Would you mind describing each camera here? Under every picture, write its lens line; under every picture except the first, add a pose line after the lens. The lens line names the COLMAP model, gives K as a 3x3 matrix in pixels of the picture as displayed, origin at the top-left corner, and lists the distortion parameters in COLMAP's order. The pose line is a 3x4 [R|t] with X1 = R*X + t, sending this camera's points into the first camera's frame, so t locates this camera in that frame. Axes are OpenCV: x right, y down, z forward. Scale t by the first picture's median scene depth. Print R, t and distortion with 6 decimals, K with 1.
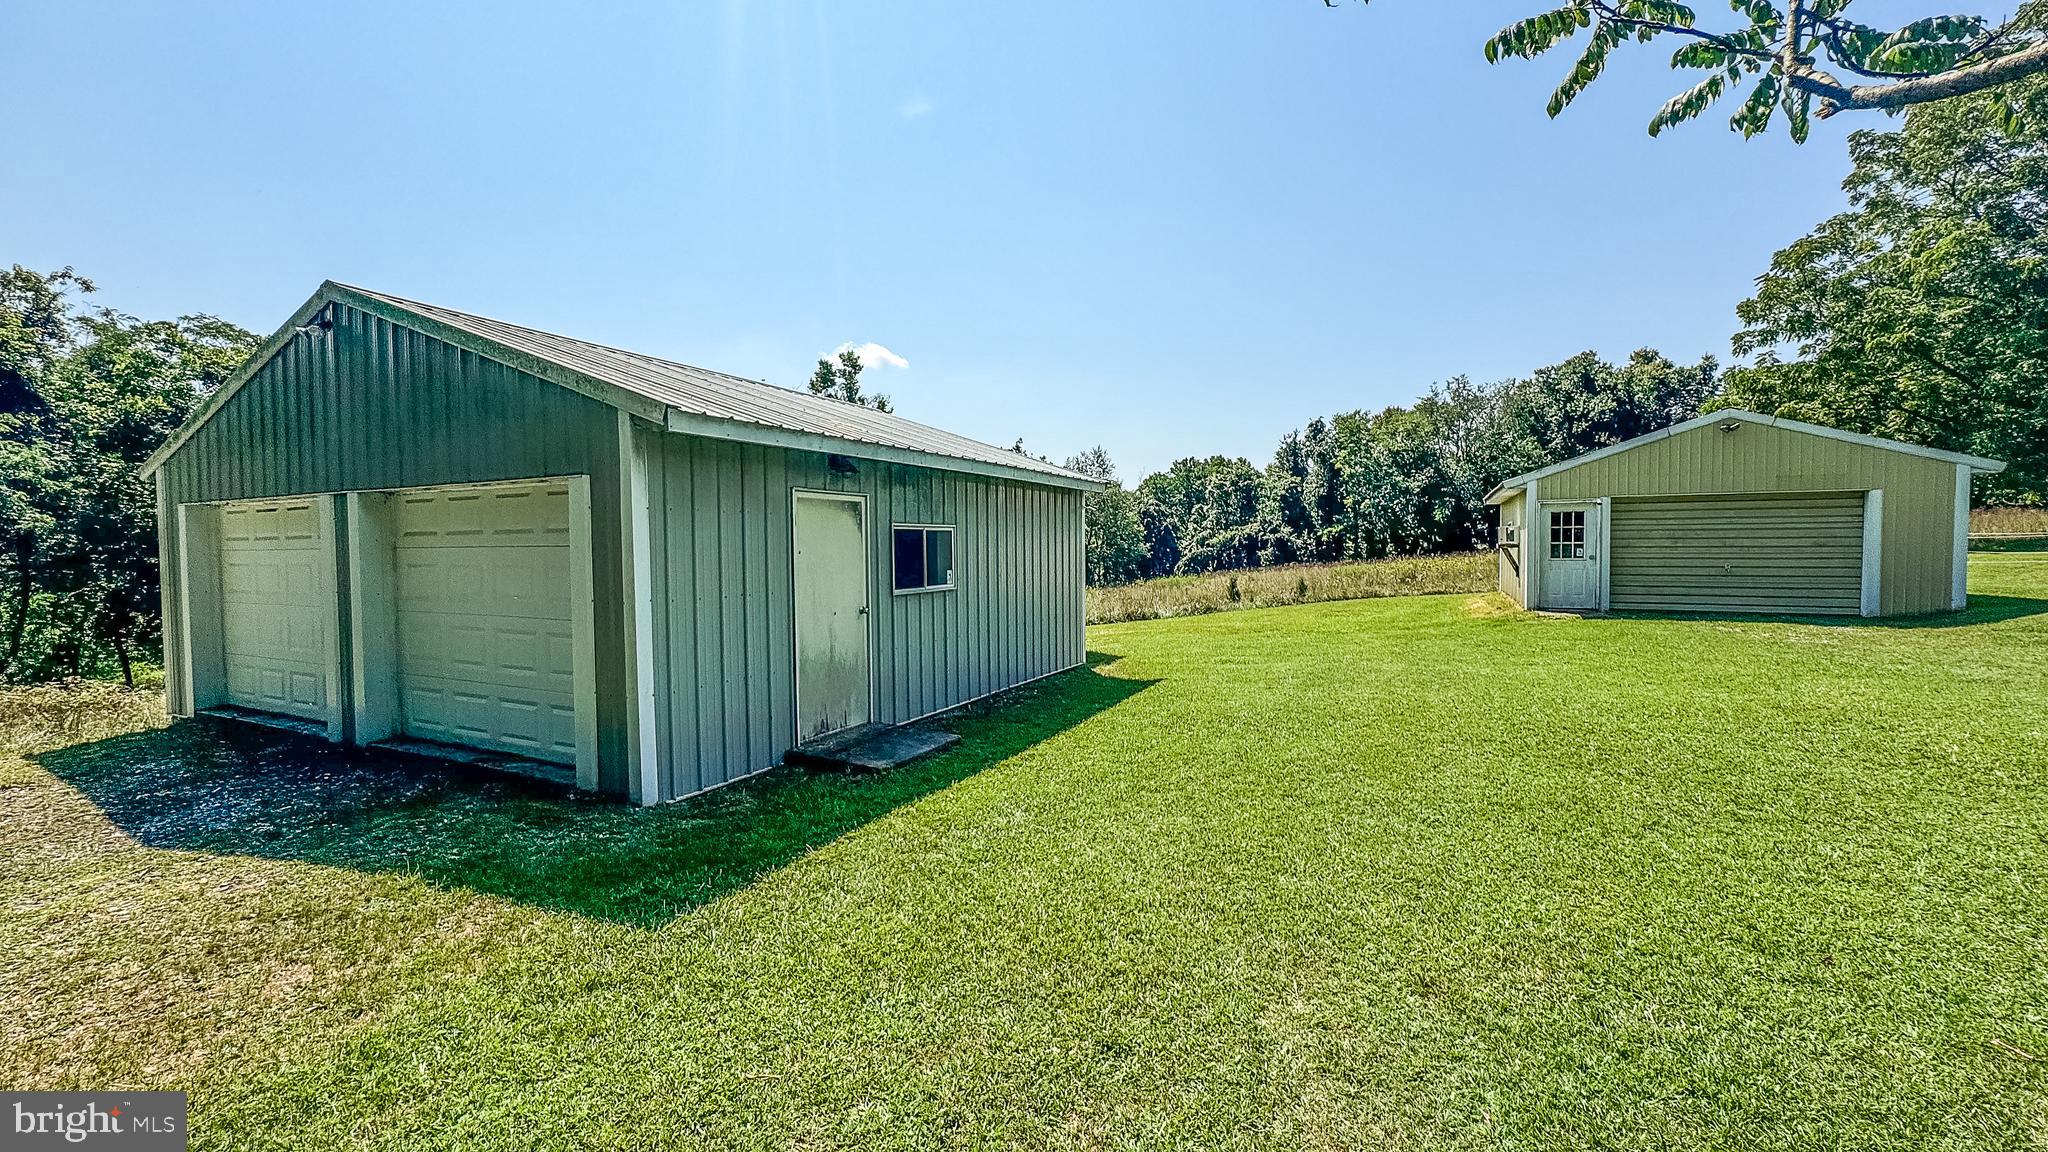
lens RADIAL K [[823.5, 0, 1025.5], [0, 823.5, 570.7], [0, 0, 1]] dist [0.000414, 0.000155]
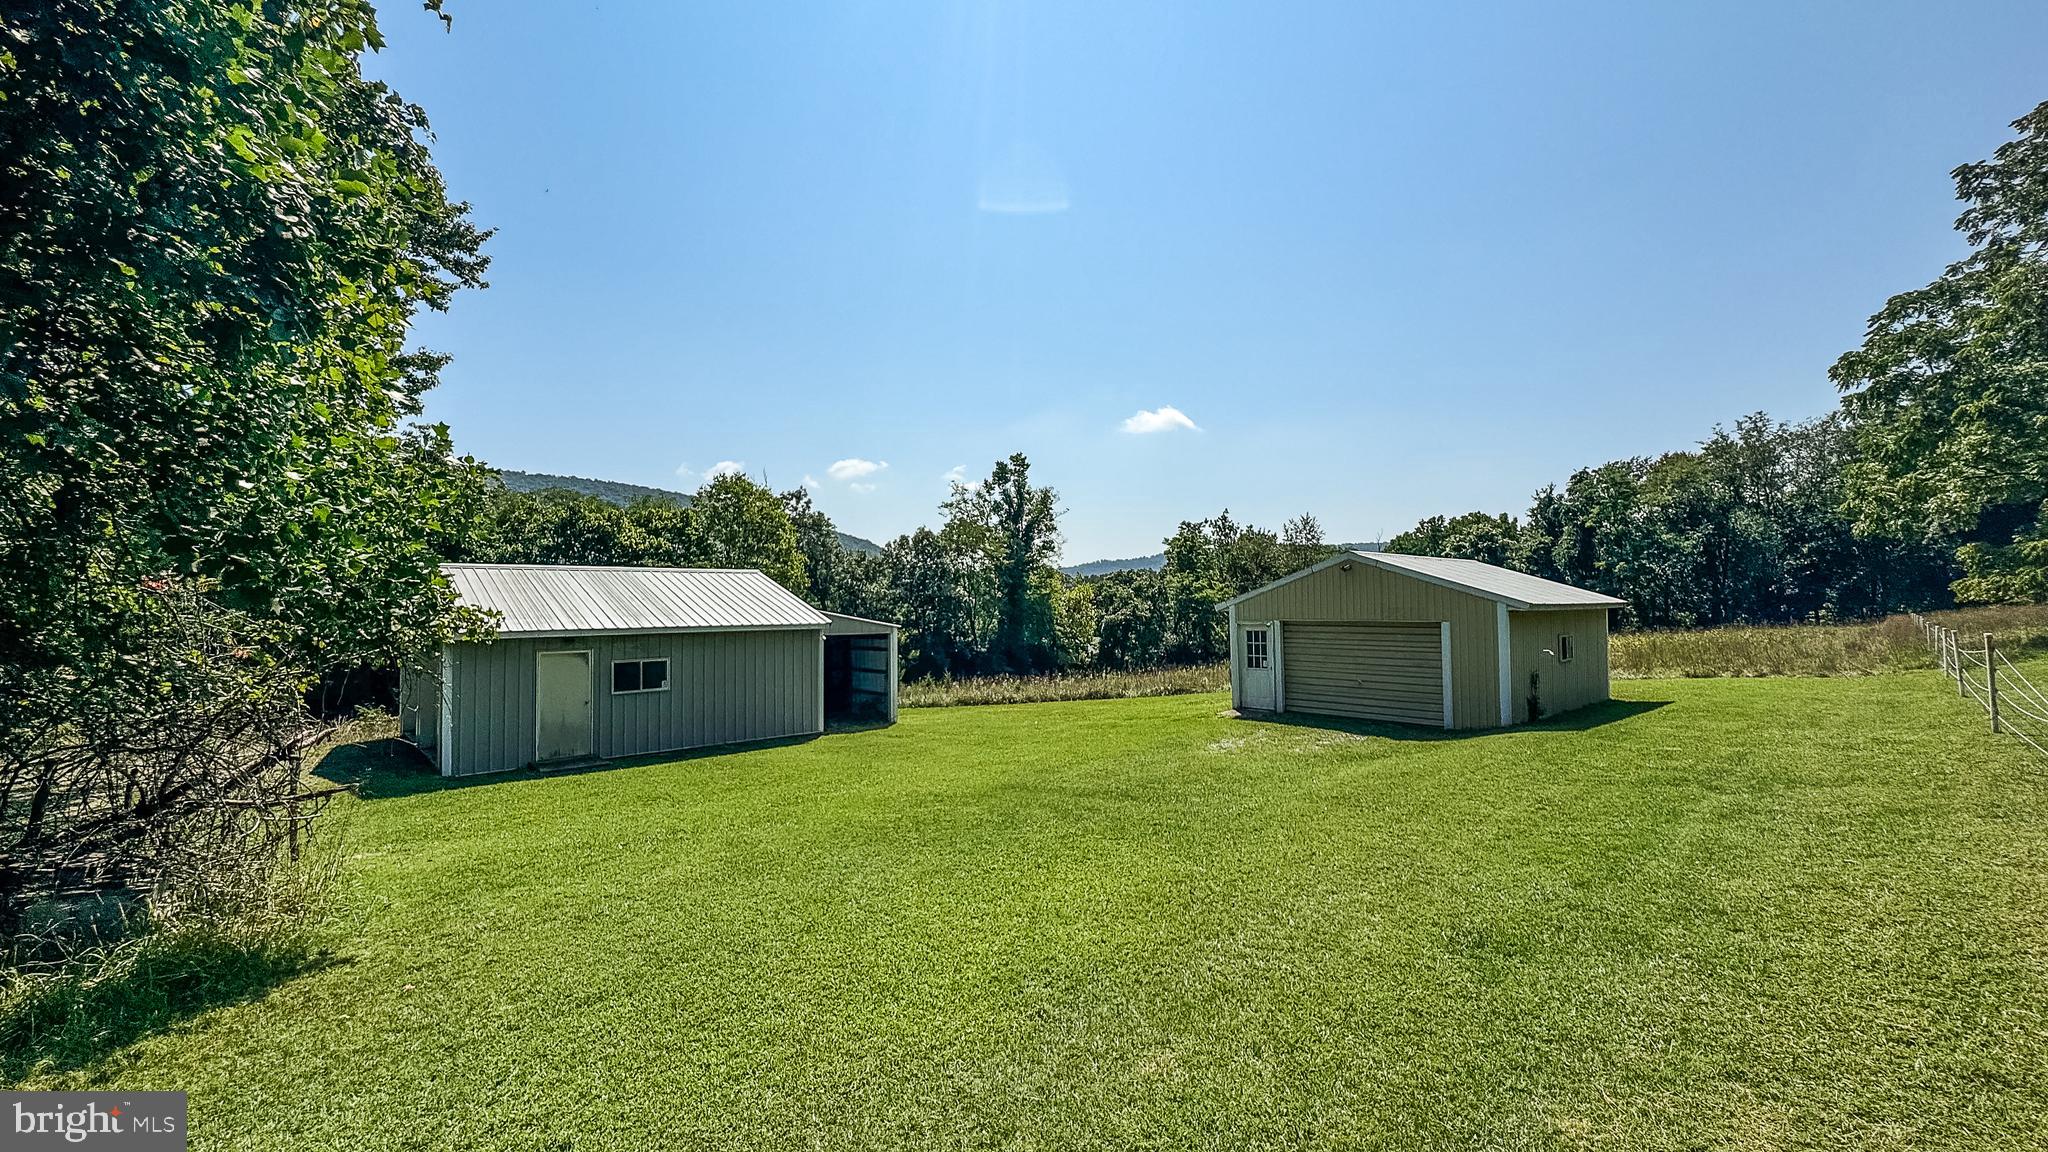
lens RADIAL K [[823.5, 0, 1017.6], [0, 823.5, 579.3], [0, 0, 1]] dist [0.000414, 0.000155]
pose [[0.932201, -0.013071, -0.361706, 0.735665], [-0.008205, 0.998328, -0.057224, -0.071478], [0.361849, 0.056312, 0.930535, -0.283073]]
